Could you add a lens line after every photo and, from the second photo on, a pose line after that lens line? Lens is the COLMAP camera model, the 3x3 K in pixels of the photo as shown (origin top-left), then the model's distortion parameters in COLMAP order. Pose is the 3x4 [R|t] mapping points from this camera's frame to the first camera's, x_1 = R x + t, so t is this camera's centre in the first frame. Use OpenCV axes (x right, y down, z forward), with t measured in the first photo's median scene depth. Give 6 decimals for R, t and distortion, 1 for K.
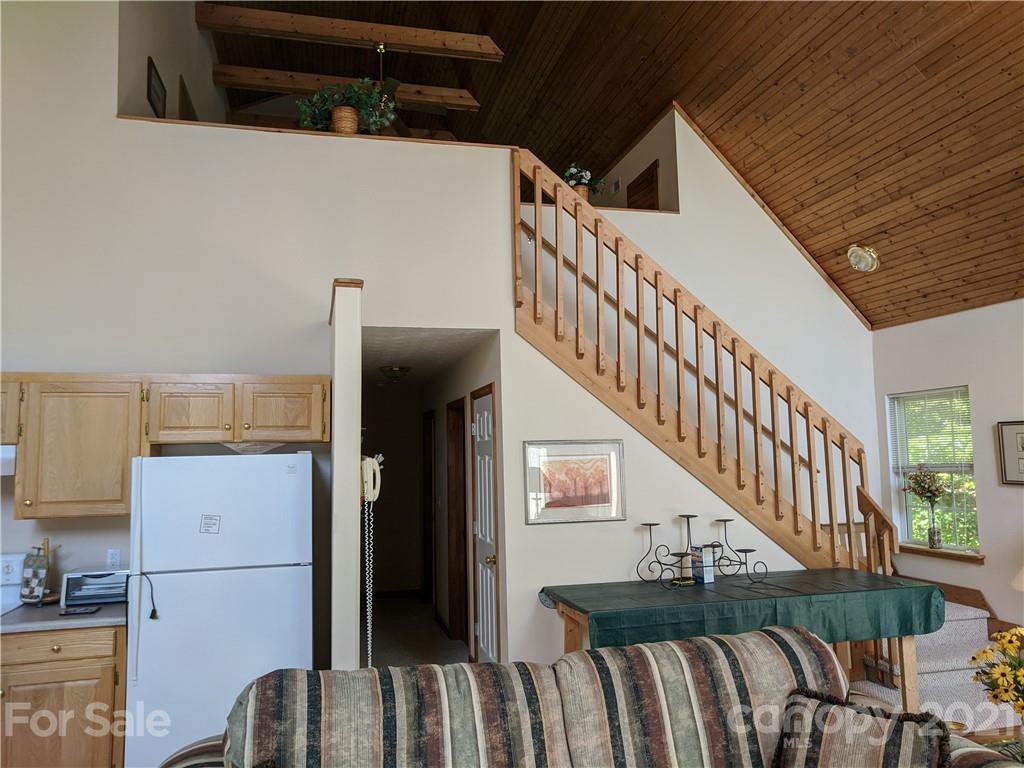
lens RADIAL K [[770.7, 0, 515.0], [0, 770.7, 388.4], [0, 0, 1]] dist [0.005733, 0.000396]
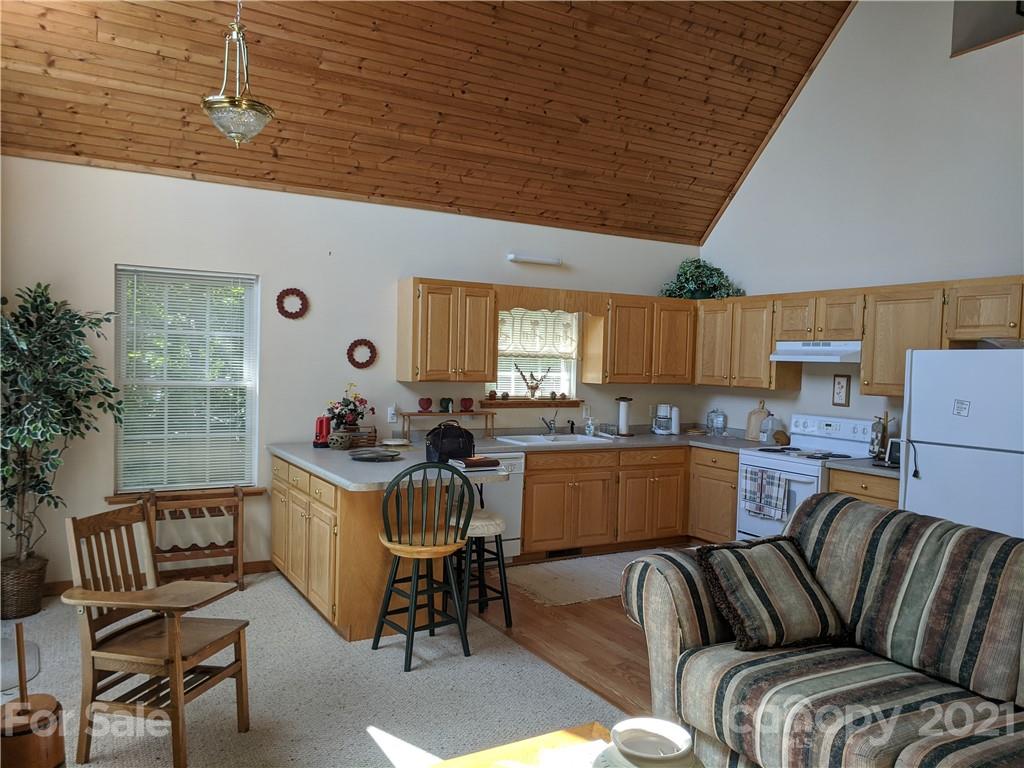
lens RADIAL K [[770.7, 0, 515.0], [0, 770.7, 388.4], [0, 0, 1]] dist [0.005733, 0.000396]
pose [[0.268288, 0.061295, -0.961387, 0.497245], [0.052091, 0.995591, 0.078012, 0.017785], [0.961929, -0.071009, 0.263912, 0.038674]]
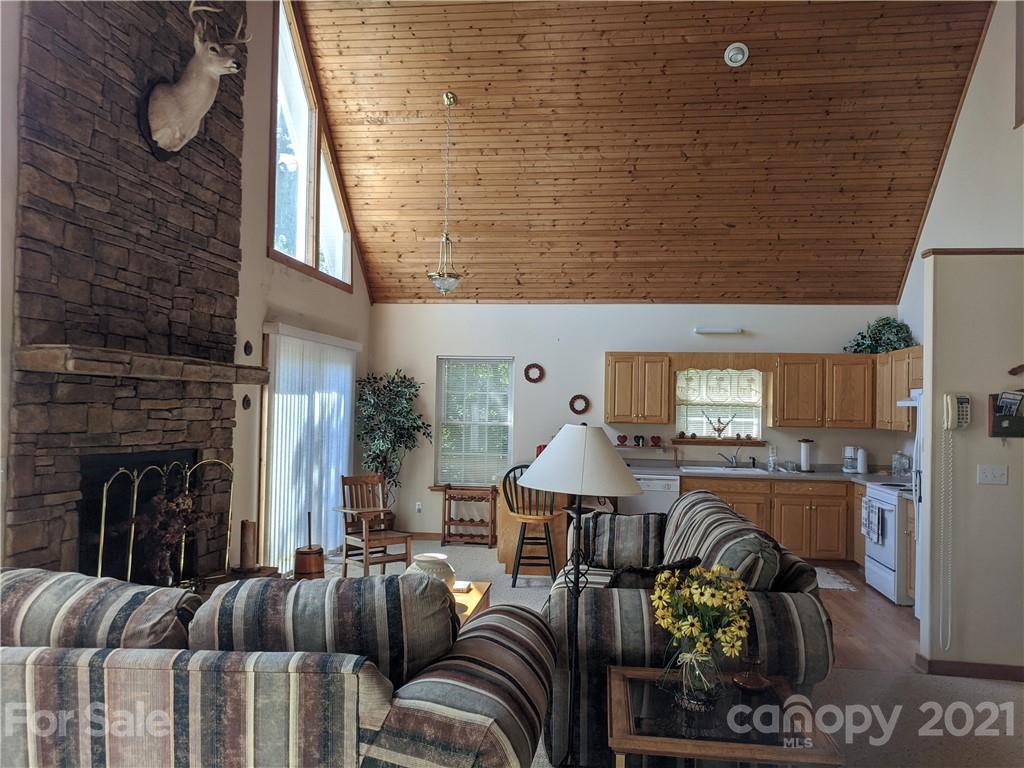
lens RADIAL K [[758.0, 0, 512.0], [0, 758.0, 384.0], [0, 0, 1]] dist [-0.002605, -0.003656]
pose [[-0.371316, -0.016931, -0.928352, 1.032344], [0.068328, 0.996625, -0.045506, 0.074288], [0.925989, -0.080330, -0.368906, 0.723953]]
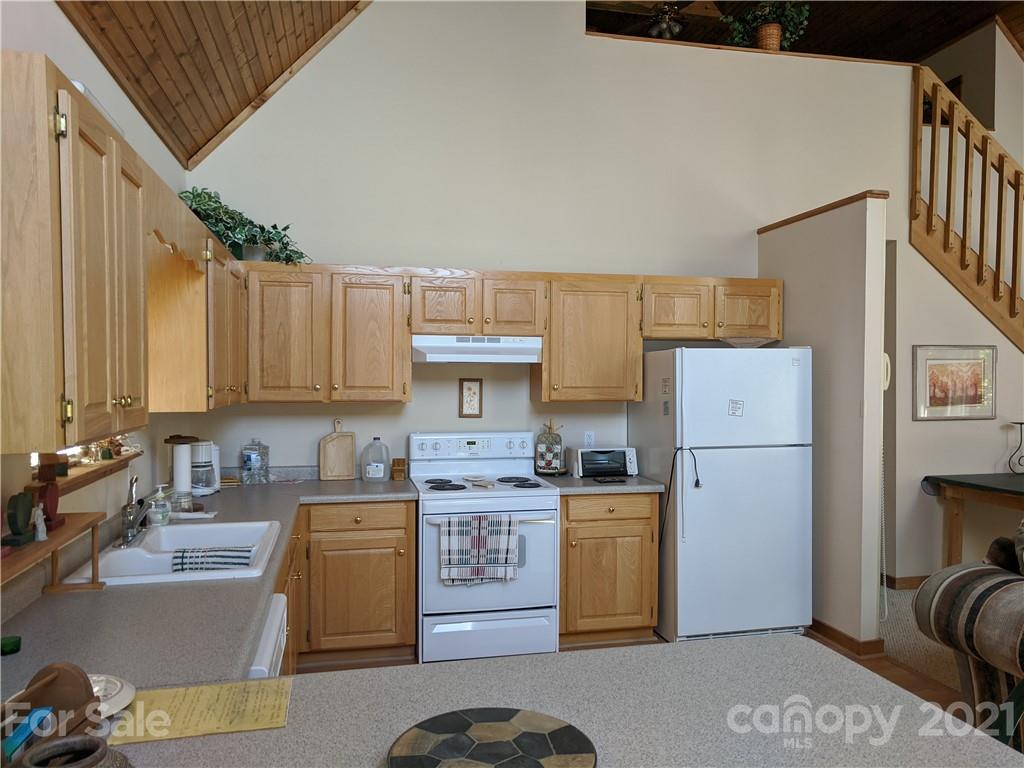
lens RADIAL K [[770.7, 0, 515.0], [0, 770.7, 388.4], [0, 0, 1]] dist [0.005733, 0.000396]
pose [[0.999381, 0.022312, -0.027212, -0.630247], [-0.019218, 0.993845, 0.109096, 0.025337], [0.029479, -0.108505, 0.993659, -0.132008]]
